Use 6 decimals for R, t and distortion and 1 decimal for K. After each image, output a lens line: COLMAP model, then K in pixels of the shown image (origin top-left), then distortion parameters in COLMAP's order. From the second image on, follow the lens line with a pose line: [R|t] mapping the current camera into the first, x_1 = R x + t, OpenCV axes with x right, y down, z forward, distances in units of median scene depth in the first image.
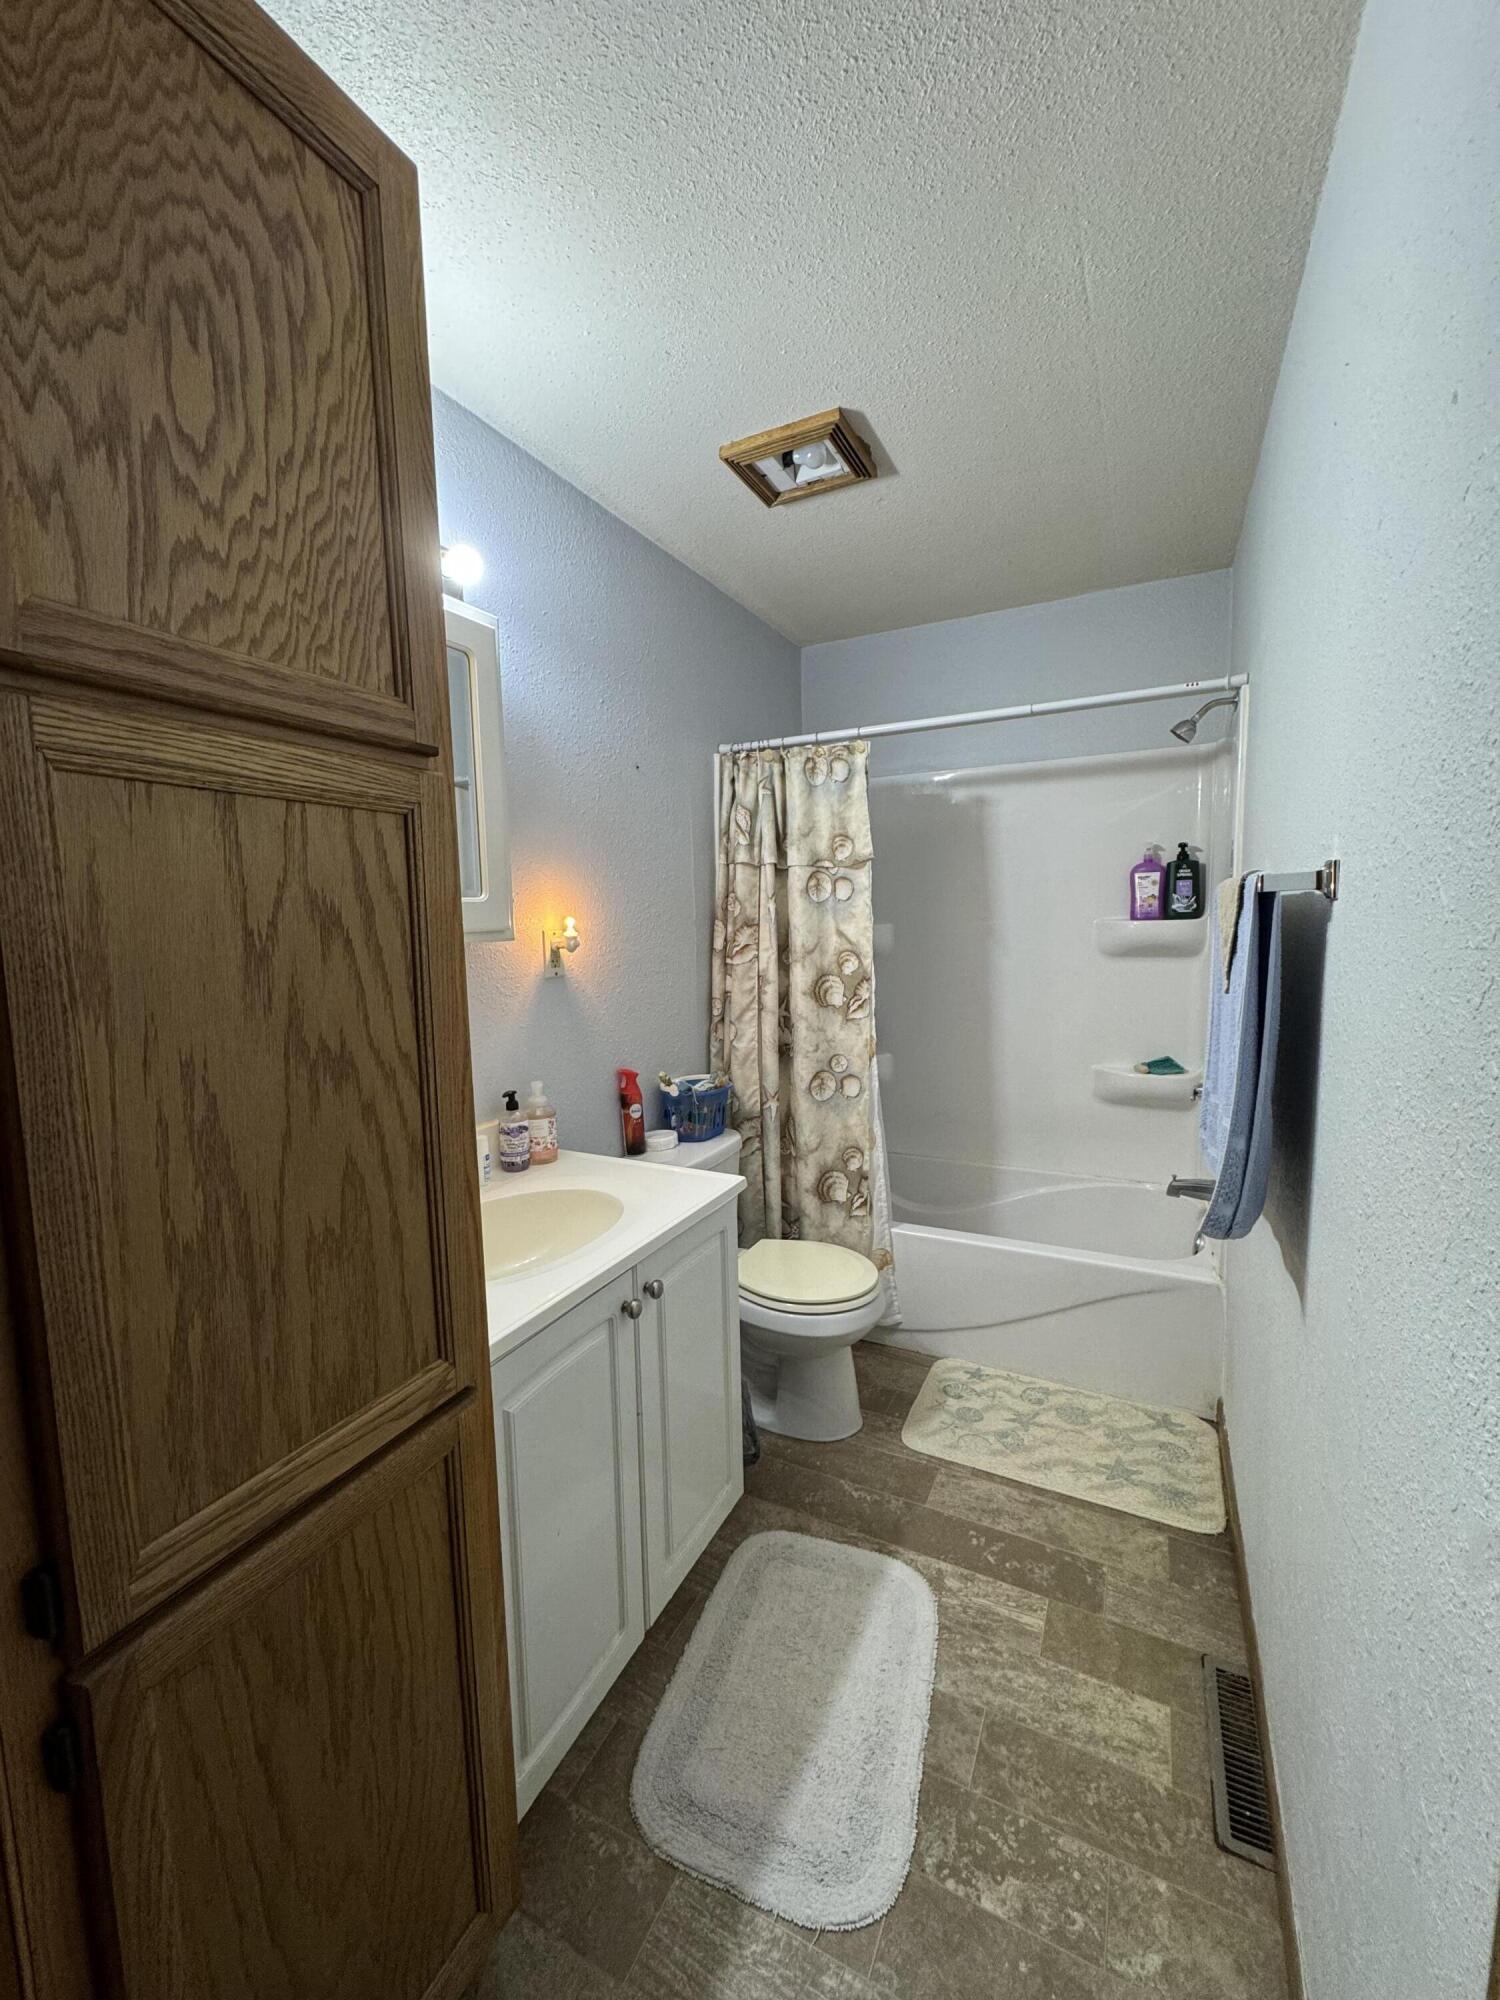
lens RADIAL K [[789.3, 0, 752.1], [0, 789.3, 997.7], [0, 0, 1]] dist [-0.002910, -0.001107]
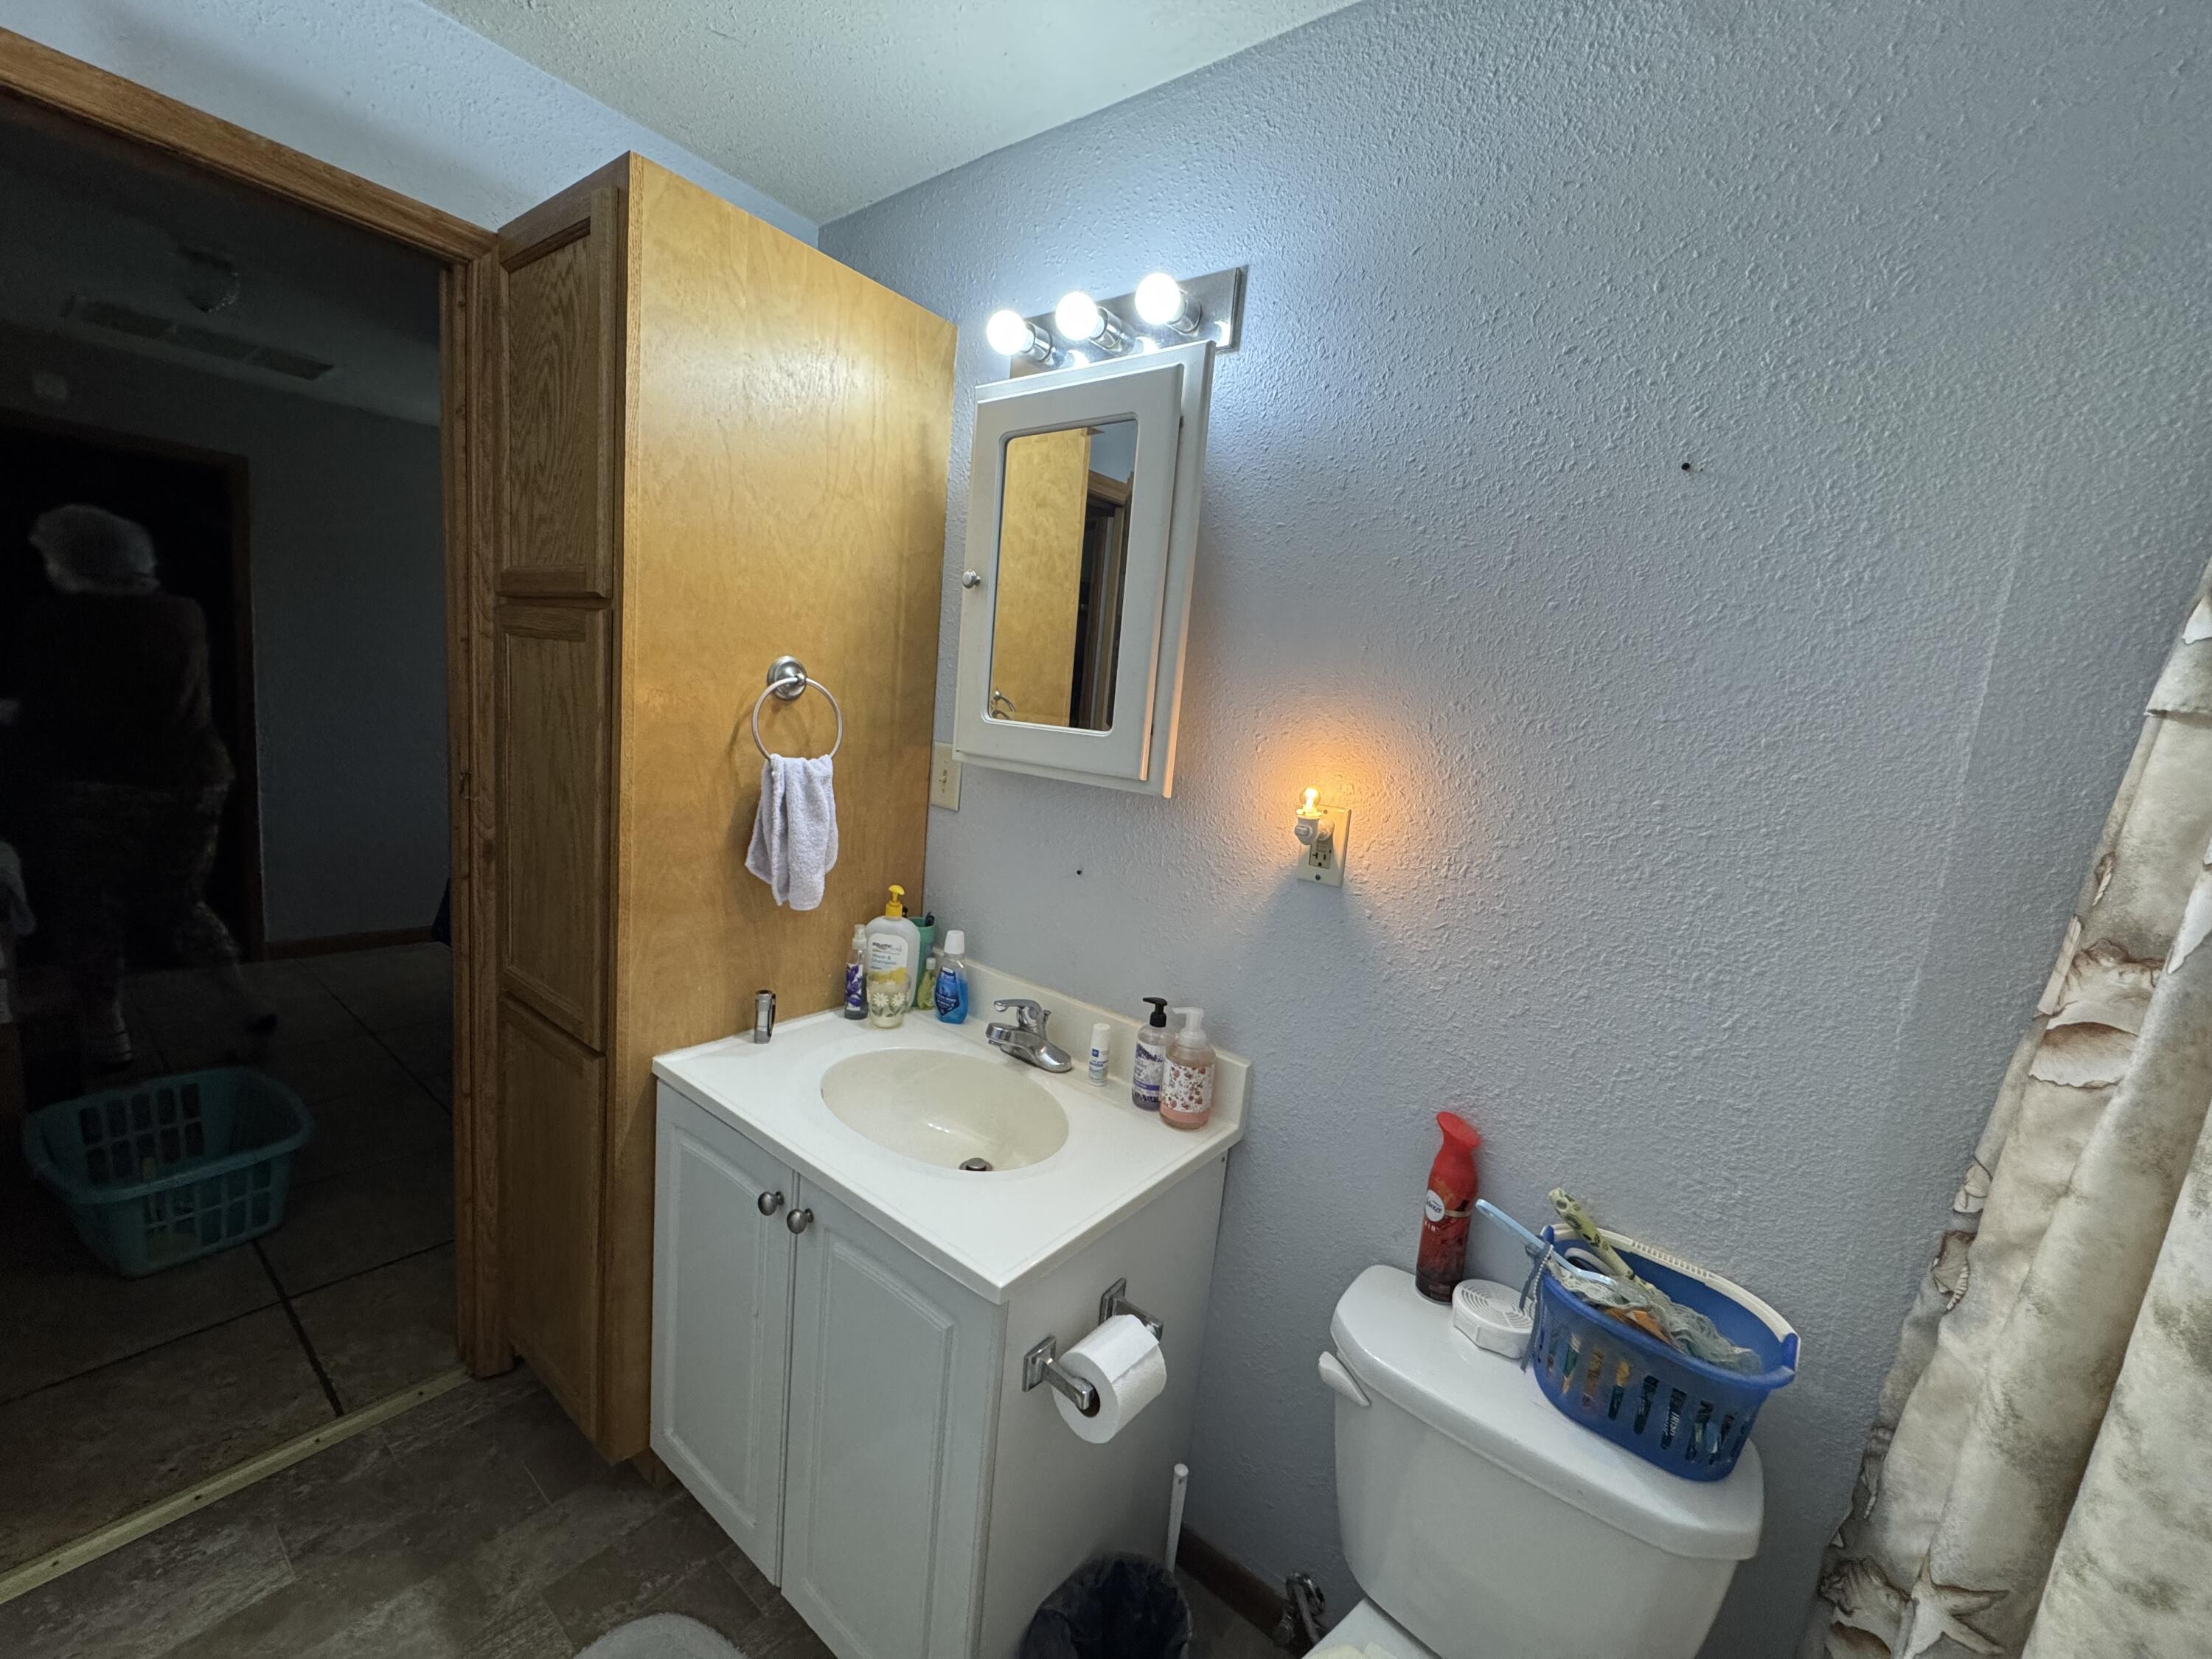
lens RADIAL K [[872.9, 0, 1110.3], [0, 872.9, 823.7], [0, 0, 1]] dist [-0.002910, -0.001107]
pose [[-0.173588, 0.142707, -0.974424, 0.468196], [-0.197349, 0.964335, 0.176385, -0.171905], [0.964842, 0.222920, -0.139234, 1.023339]]
